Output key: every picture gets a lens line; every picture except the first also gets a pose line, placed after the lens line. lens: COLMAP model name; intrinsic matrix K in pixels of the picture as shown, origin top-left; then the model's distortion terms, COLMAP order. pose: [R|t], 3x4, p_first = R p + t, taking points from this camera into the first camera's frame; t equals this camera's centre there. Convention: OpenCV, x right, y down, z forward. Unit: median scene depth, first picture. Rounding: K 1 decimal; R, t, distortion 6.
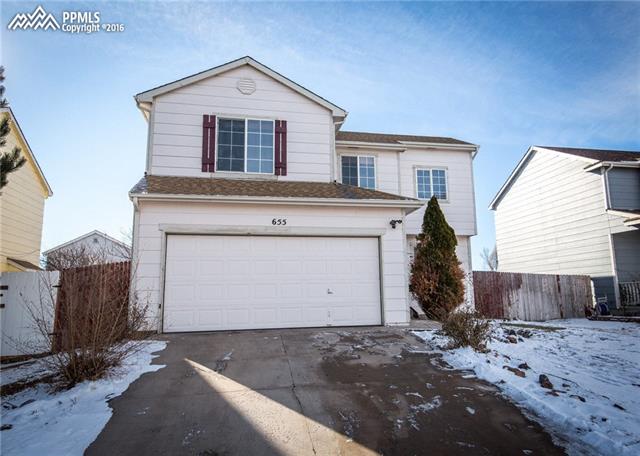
lens RADIAL K [[476.5, 0, 319.1], [0, 476.5, 226.3], [0, 0, 1]] dist [-0.000754, -0.001103]
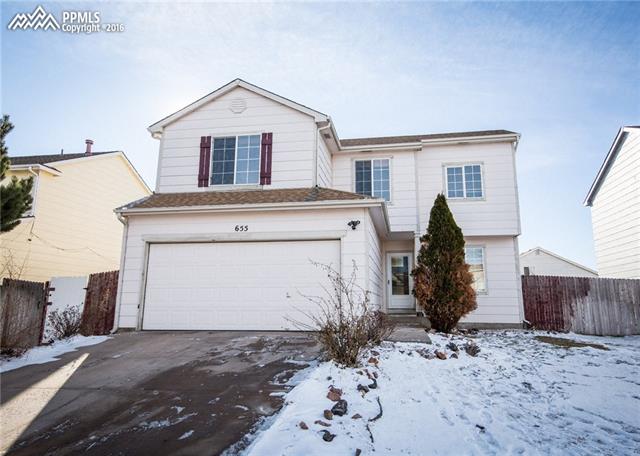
lens RADIAL K [[427.3, 0, 321.8], [0, 427.3, 227.3], [0, 0, 1]] dist [0.001705, -0.002410]
pose [[0.927385, -0.046549, -0.371201, 0.373052], [0.037427, 0.998795, -0.031743, 0.021659], [0.372231, 0.015545, 0.928010, 0.166553]]
